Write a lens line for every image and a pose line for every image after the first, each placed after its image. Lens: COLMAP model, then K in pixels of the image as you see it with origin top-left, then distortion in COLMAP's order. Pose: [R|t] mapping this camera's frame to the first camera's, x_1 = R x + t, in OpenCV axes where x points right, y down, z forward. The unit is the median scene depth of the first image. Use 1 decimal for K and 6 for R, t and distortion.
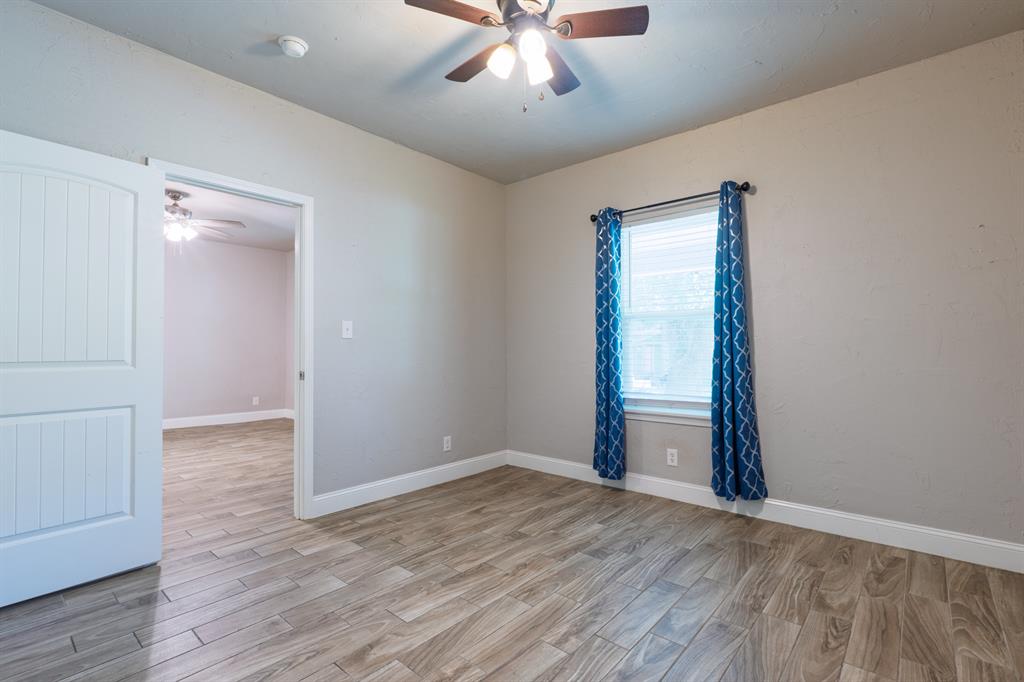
lens RADIAL K [[471.7, 0, 512.8], [0, 471.7, 338.7], [0, 0, 1]] dist [-0.008969, 0.000320]
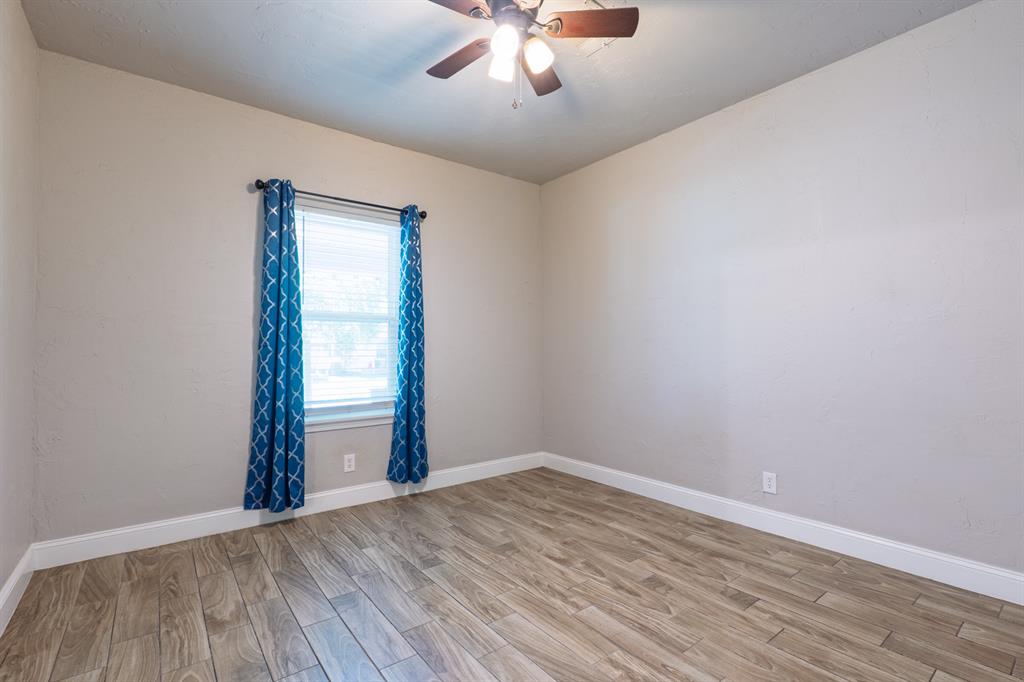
lens RADIAL K [[469.1, 0, 511.9], [0, 469.1, 339.3], [0, 0, 1]] dist [-0.010277, 0.000375]
pose [[0.202662, 0.020630, 0.979031, -0.673712], [-0.011830, 0.999757, -0.018618, 0.012782], [-0.979177, -0.007809, 0.202857, 0.590840]]
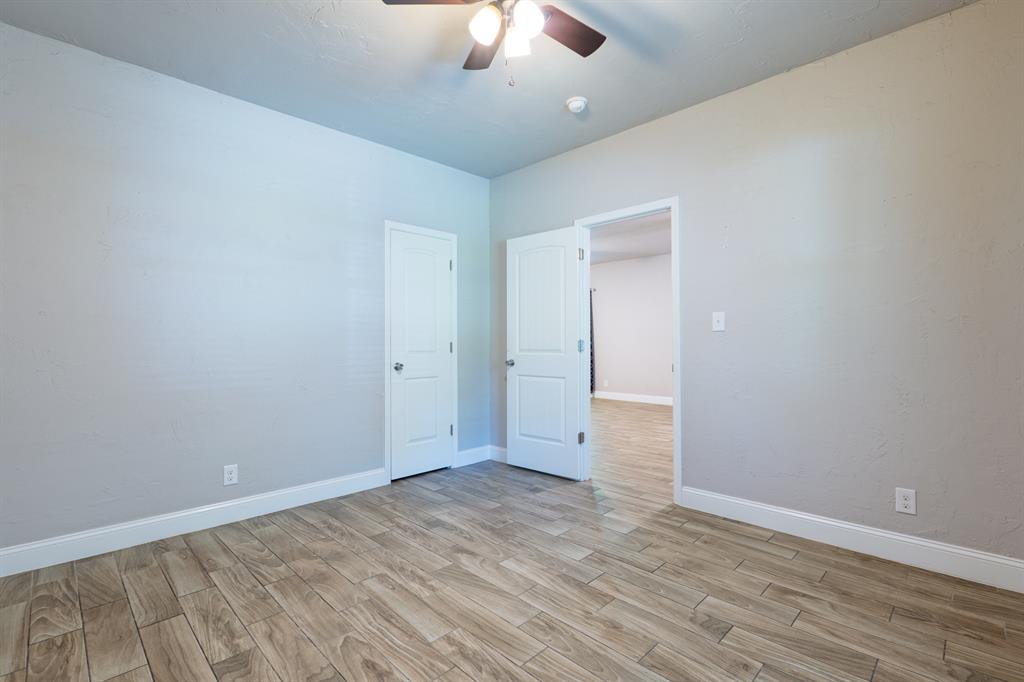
lens RADIAL K [[469.1, 0, 511.9], [0, 469.1, 339.3], [0, 0, 1]] dist [-0.010277, 0.000375]
pose [[-0.075139, -0.006532, -0.997152, 0.685634], [0.023728, 0.999684, -0.008337, 0.015806], [0.996891, -0.024287, -0.074960, 0.777082]]
